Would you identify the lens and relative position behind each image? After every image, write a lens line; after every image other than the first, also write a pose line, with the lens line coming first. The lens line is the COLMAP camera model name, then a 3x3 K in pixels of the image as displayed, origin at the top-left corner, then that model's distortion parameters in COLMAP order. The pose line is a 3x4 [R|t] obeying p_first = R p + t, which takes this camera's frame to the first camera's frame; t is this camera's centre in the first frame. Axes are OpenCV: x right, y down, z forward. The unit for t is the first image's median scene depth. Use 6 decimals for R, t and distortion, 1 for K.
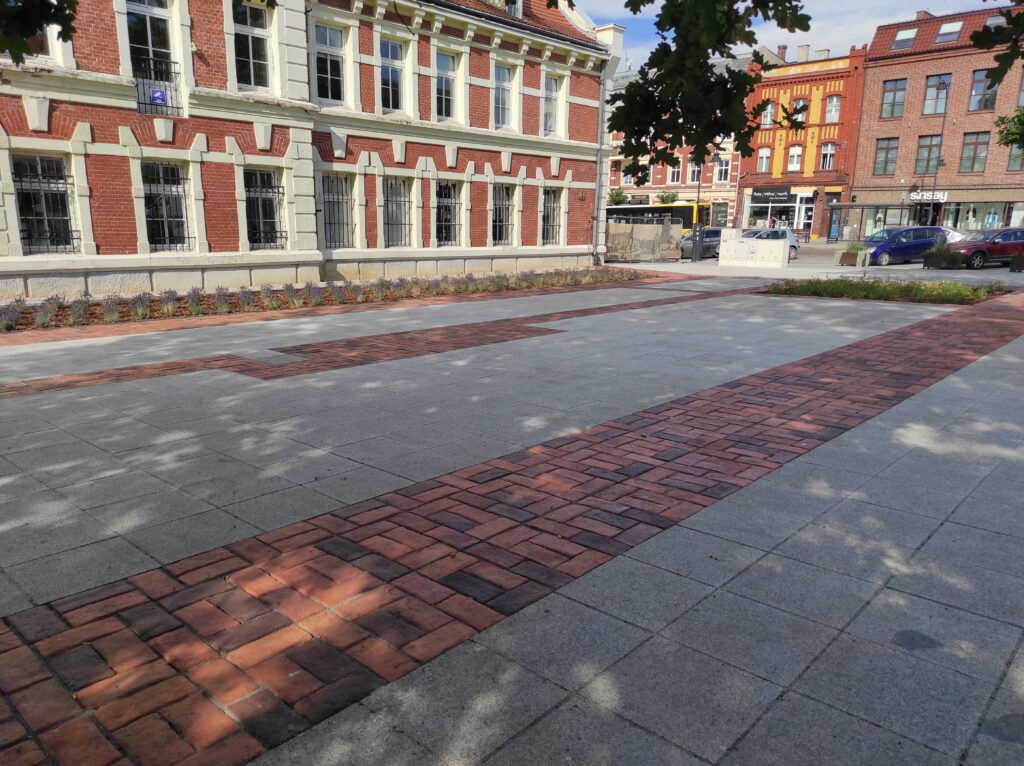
lens RADIAL K [[754.6, 0, 512.3], [0, 754.6, 383.5], [0, 0, 1]] dist [0.065675, -0.064401]
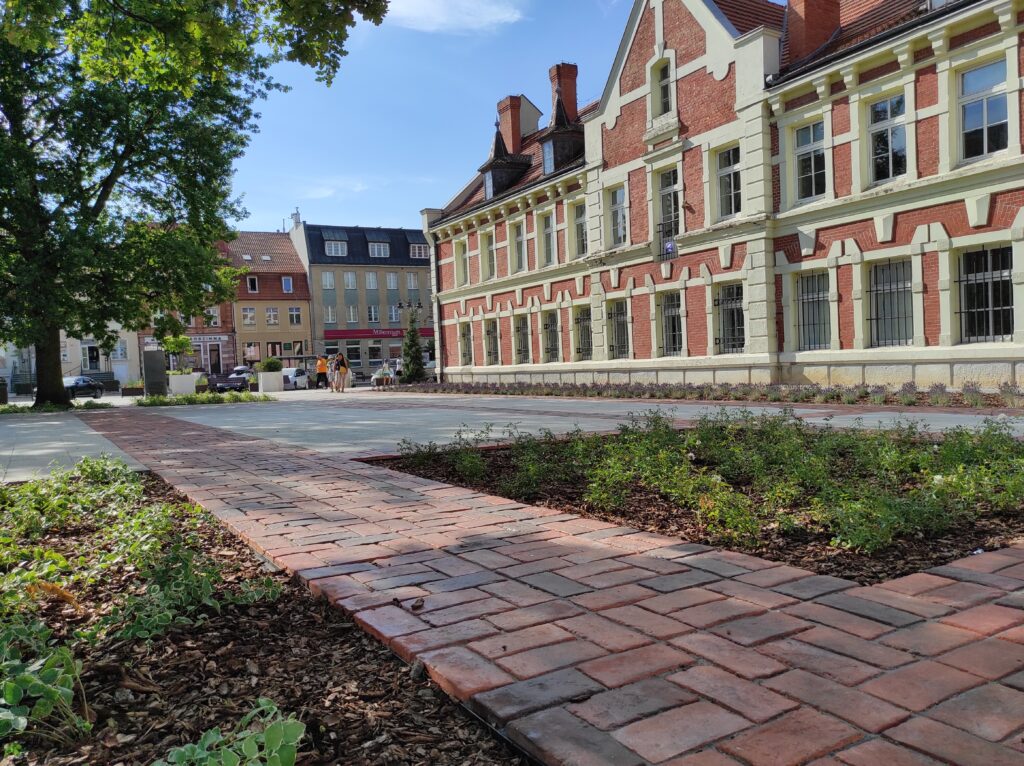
lens RADIAL K [[766.2, 0, 505.6], [0, 766.2, 386.2], [0, 0, 1]] dist [0.062104, -0.051070]
pose [[-0.280872, 0.028410, -0.959325, 0.495985], [-0.161936, 0.983828, 0.076548, -0.095147], [0.945985, 0.176849, -0.271729, 0.586576]]
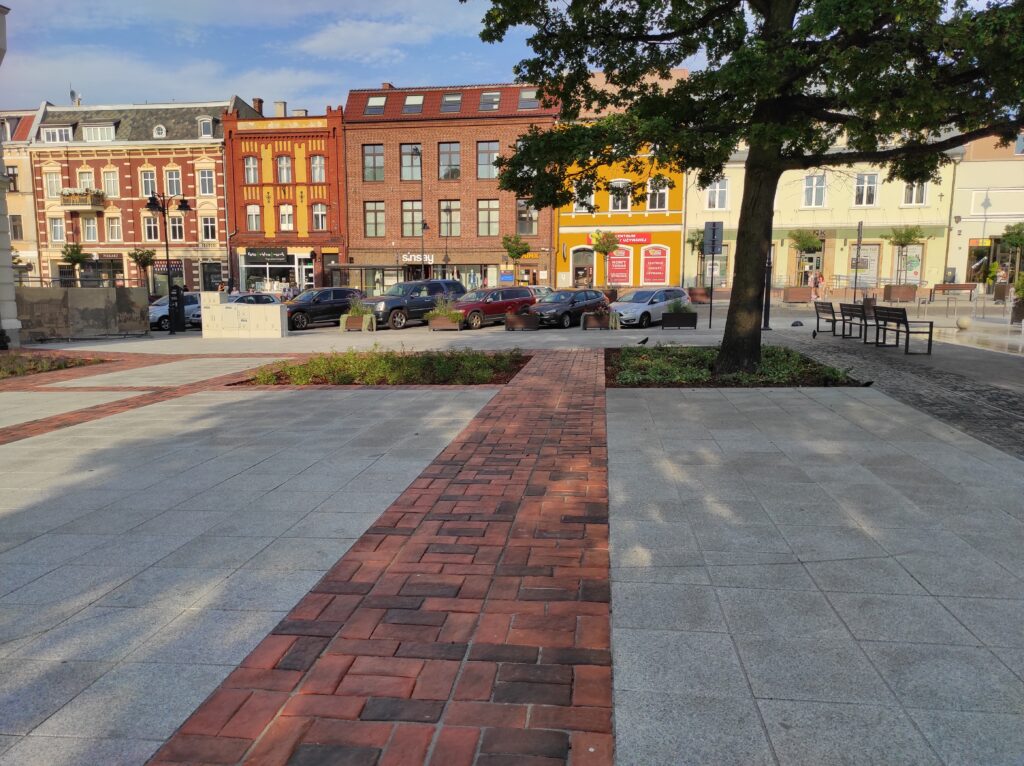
lens RADIAL K [[754.6, 0, 512.3], [0, 754.6, 383.5], [0, 0, 1]] dist [0.065675, -0.064401]
pose [[0.816365, -0.091348, 0.570266, 0.079663], [0.136814, 0.989895, -0.037290, -0.035267], [-0.561097, 0.108463, 0.820613, 0.175937]]
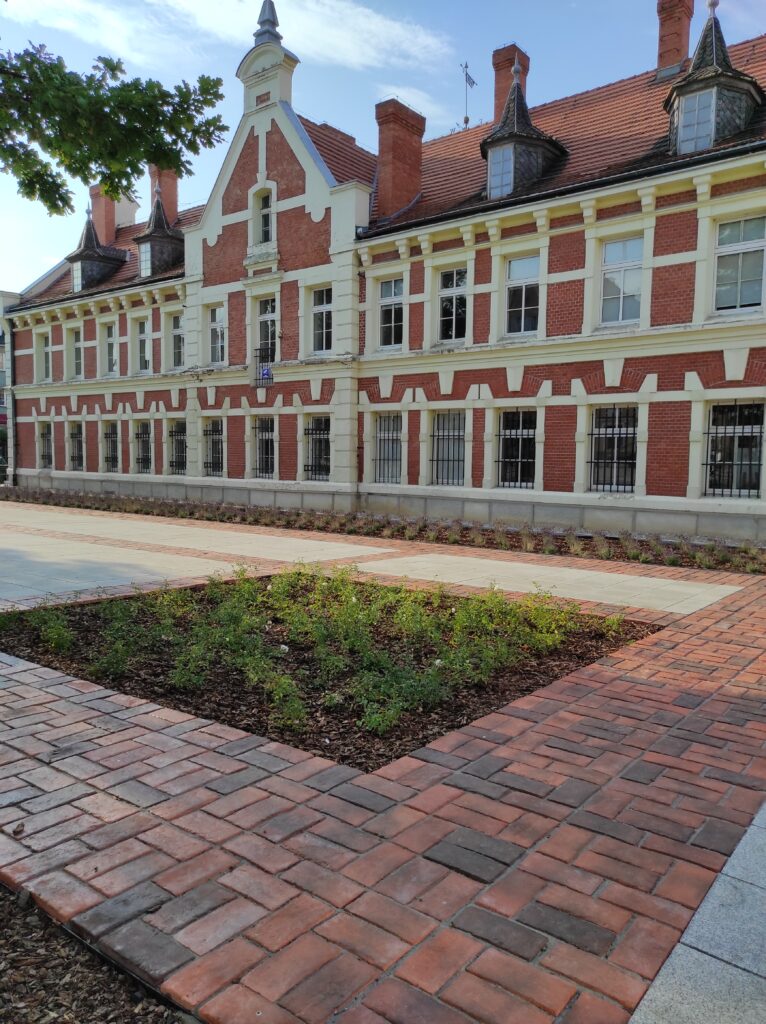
lens RADIAL K [[766.2, 0, 383.8], [0, 766.2, 511.4], [0, 0, 1]] dist [0.062104, -0.051070]
pose [[0.077981, 0.059763, -0.995162, 0.520373], [-0.221916, 0.974199, 0.041114, -0.117737], [0.971943, 0.217636, 0.089231, 0.587456]]
